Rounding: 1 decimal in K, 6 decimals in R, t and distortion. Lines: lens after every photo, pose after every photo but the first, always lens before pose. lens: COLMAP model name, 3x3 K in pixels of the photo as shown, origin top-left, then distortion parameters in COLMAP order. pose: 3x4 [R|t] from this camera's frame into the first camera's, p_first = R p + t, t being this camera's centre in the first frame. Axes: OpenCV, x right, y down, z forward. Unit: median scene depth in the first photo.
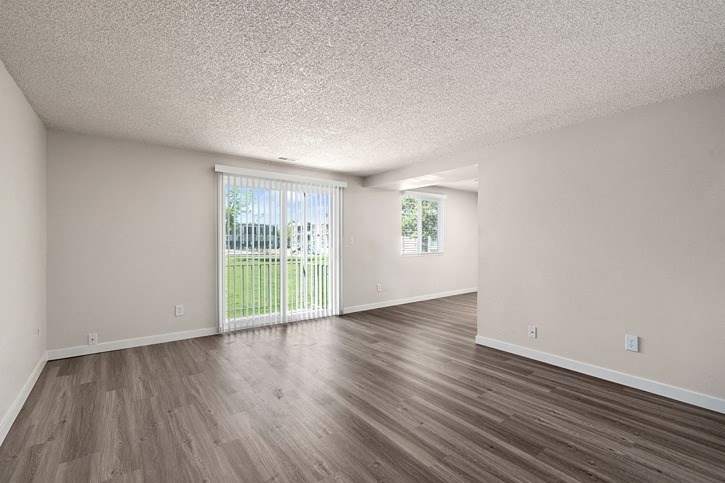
lens RADIAL K [[328.9, 0, 364.4], [0, 328.9, 234.2], [0, 0, 1]] dist [-0.001971, 0.000069]
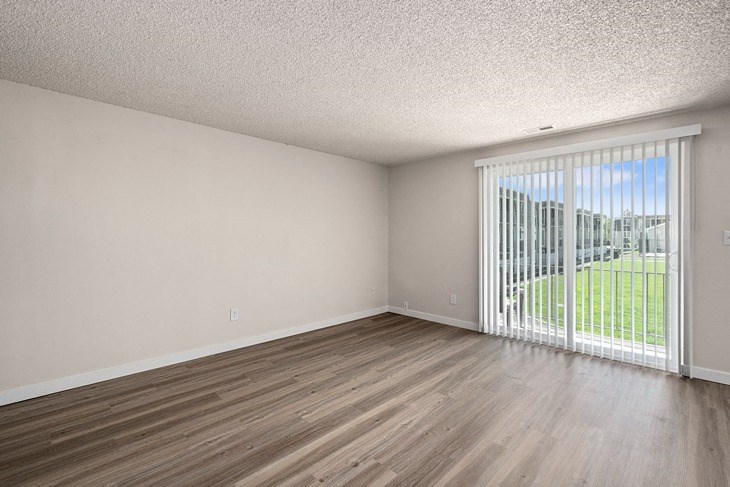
lens RADIAL K [[331.2, 0, 366.9], [0, 331.2, 236.1], [0, 0, 1]] dist [-0.001971, 0.000069]
pose [[0.140438, -0.002155, -0.990087, 0.660182], [0.019074, 0.999818, 0.000530, 0.013137], [0.989906, -0.018960, 0.140454, 0.708423]]
